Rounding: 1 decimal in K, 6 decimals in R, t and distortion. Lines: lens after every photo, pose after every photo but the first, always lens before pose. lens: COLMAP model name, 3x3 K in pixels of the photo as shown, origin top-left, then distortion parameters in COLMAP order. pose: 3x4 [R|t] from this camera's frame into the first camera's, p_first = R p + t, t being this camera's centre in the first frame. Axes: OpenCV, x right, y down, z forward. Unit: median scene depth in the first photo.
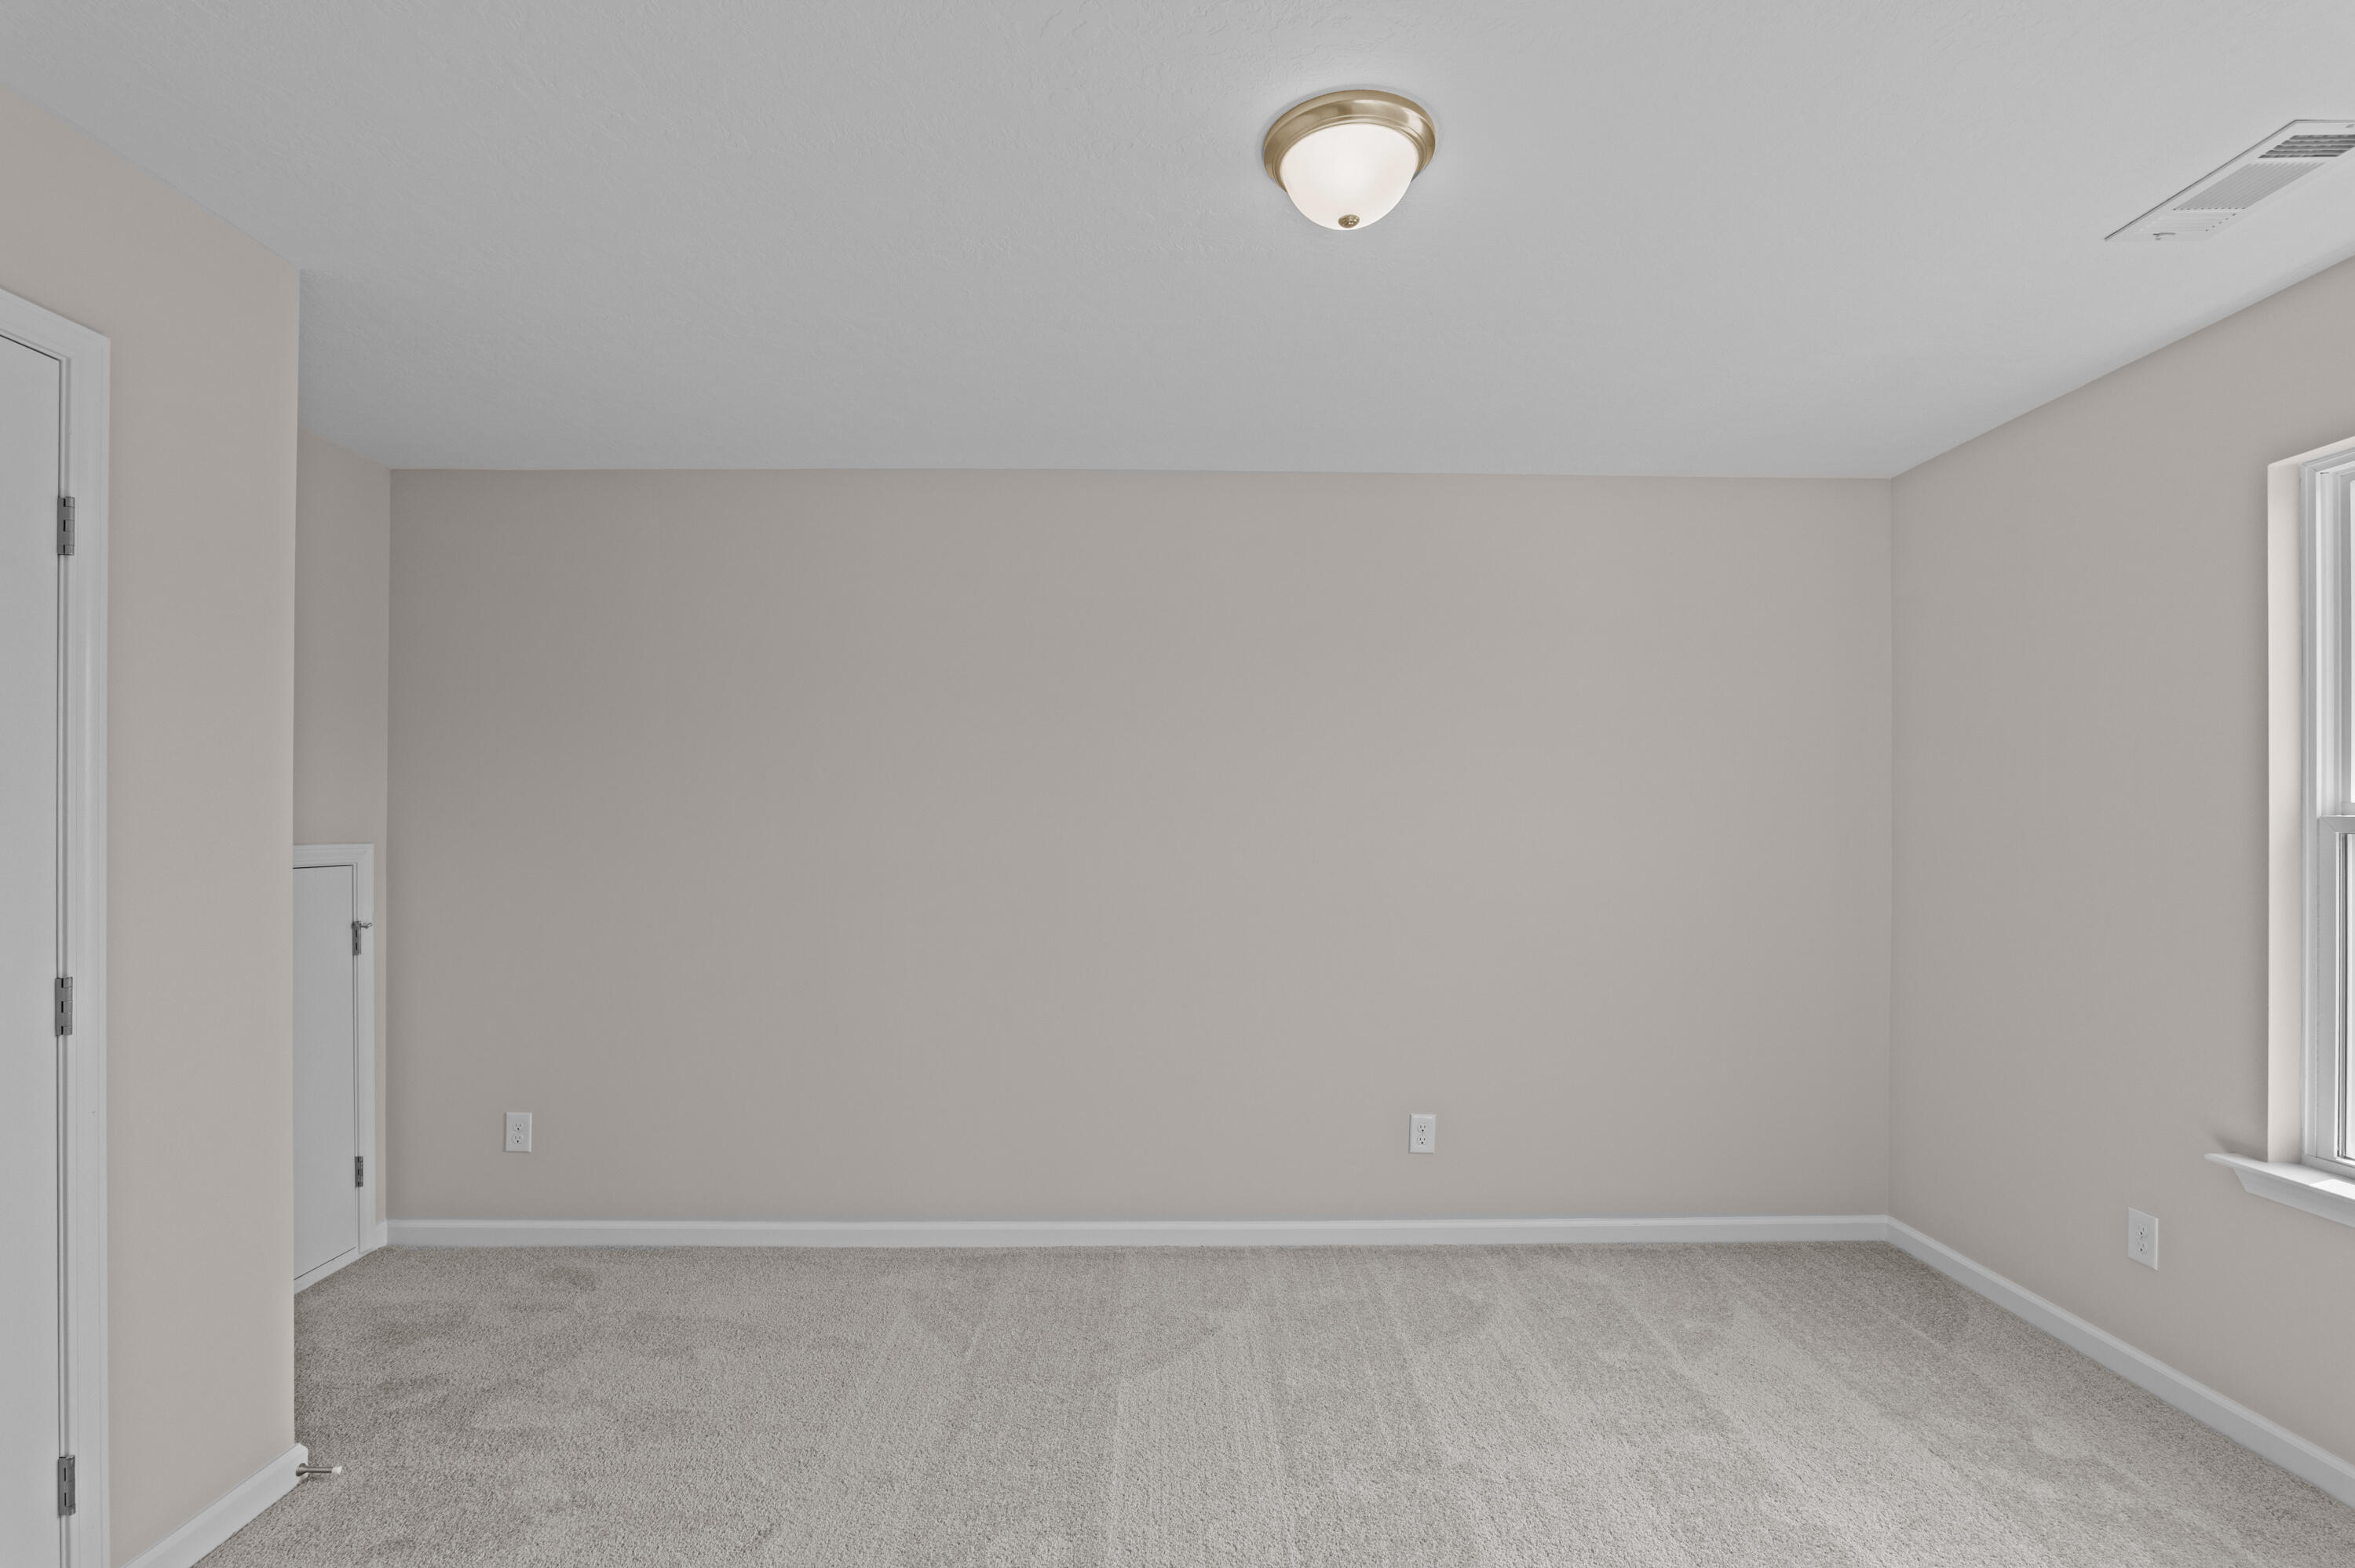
lens RADIAL K [[1085.1, 0, 1176.7], [0, 1085.1, 816.8], [0, 0, 1]] dist [-0.018581, 0.001747]
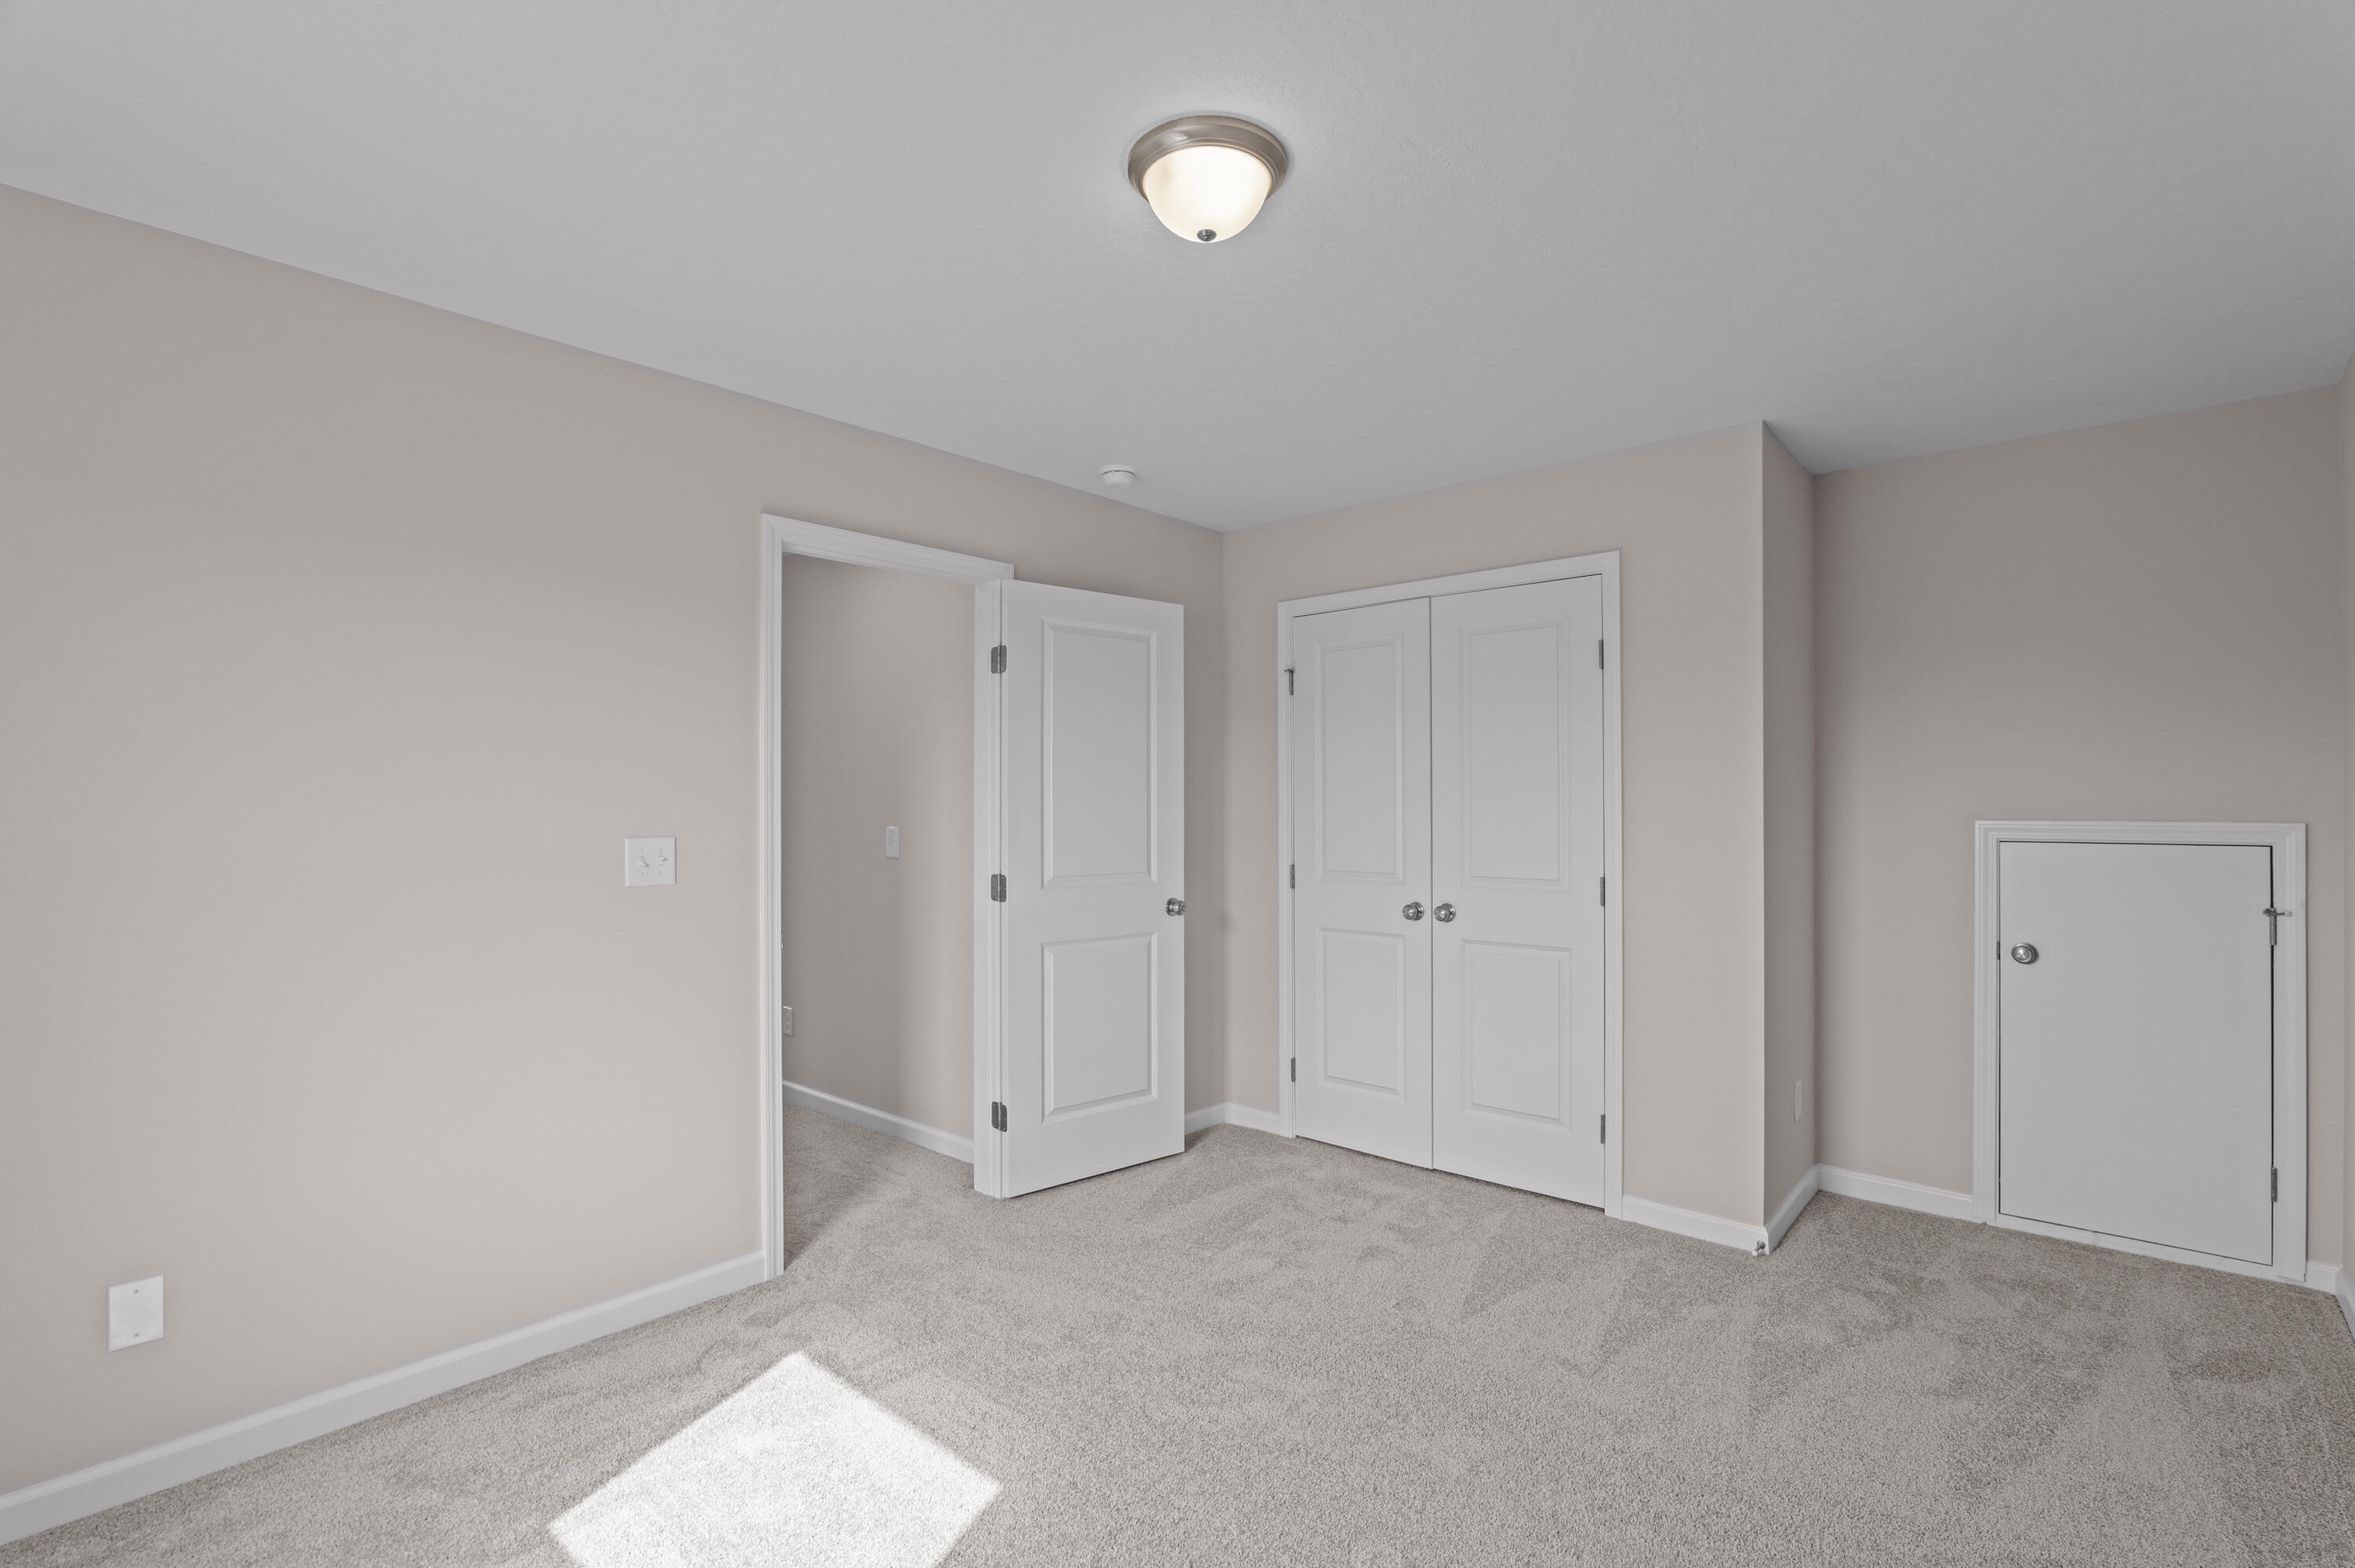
lens RADIAL K [[1085.1, 0, 1179.2], [0, 1085.1, 791.2], [0, 0, 1]] dist [-0.018581, 0.001747]
pose [[-0.675913, 0.006513, -0.736953, 0.886540], [0.009473, 0.999955, 0.000149, -0.018464], [0.736921, -0.006881, -0.675944, 1.564943]]
